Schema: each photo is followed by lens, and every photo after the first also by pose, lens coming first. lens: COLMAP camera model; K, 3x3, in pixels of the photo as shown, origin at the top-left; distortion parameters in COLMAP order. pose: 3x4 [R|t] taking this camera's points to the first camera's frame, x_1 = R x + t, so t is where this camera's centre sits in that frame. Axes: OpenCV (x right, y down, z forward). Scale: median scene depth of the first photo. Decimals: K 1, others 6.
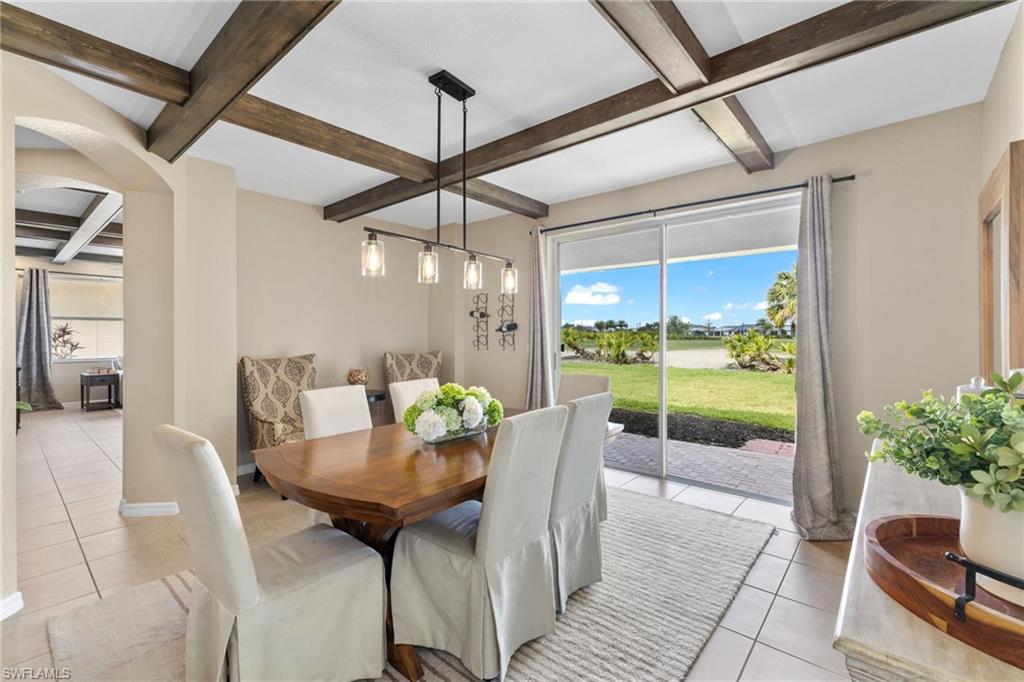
lens RADIAL K [[448.4, 0, 503.3], [0, 448.4, 337.8], [0, 0, 1]] dist [0.000726, -0.000521]
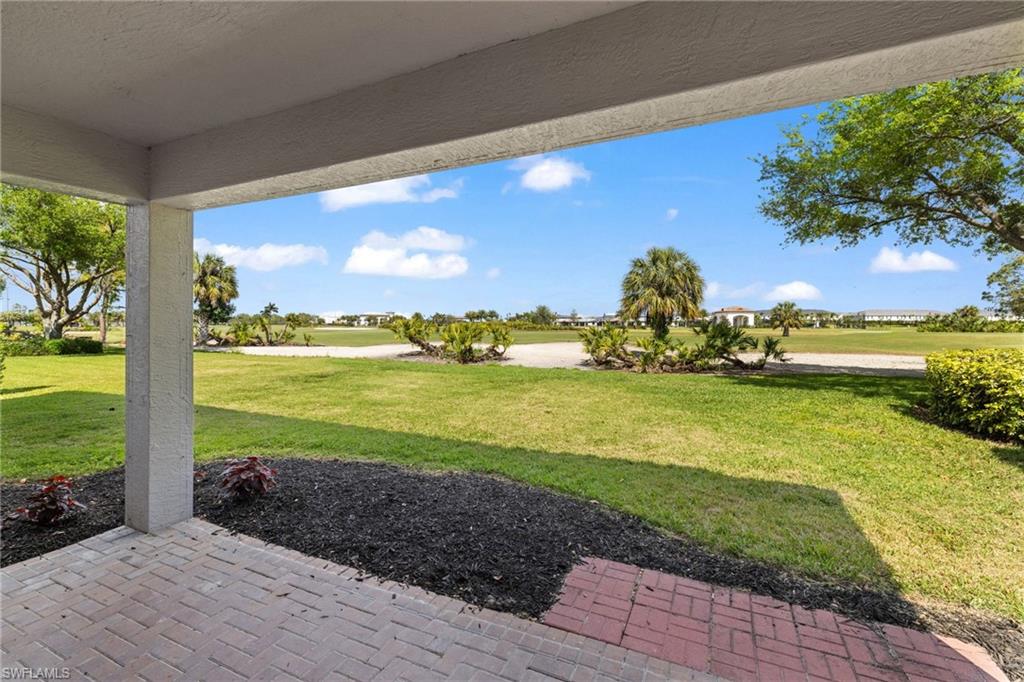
lens RADIAL K [[448.4, 0, 511.0], [0, 448.4, 335.1], [0, 0, 1]] dist [0.000726, -0.000521]
pose [[0.960795, -0.006212, 0.277189, 0.113104], [0.001612, 0.999857, 0.016822, -0.006018], [-0.277254, -0.015716, 0.960668, 0.181026]]
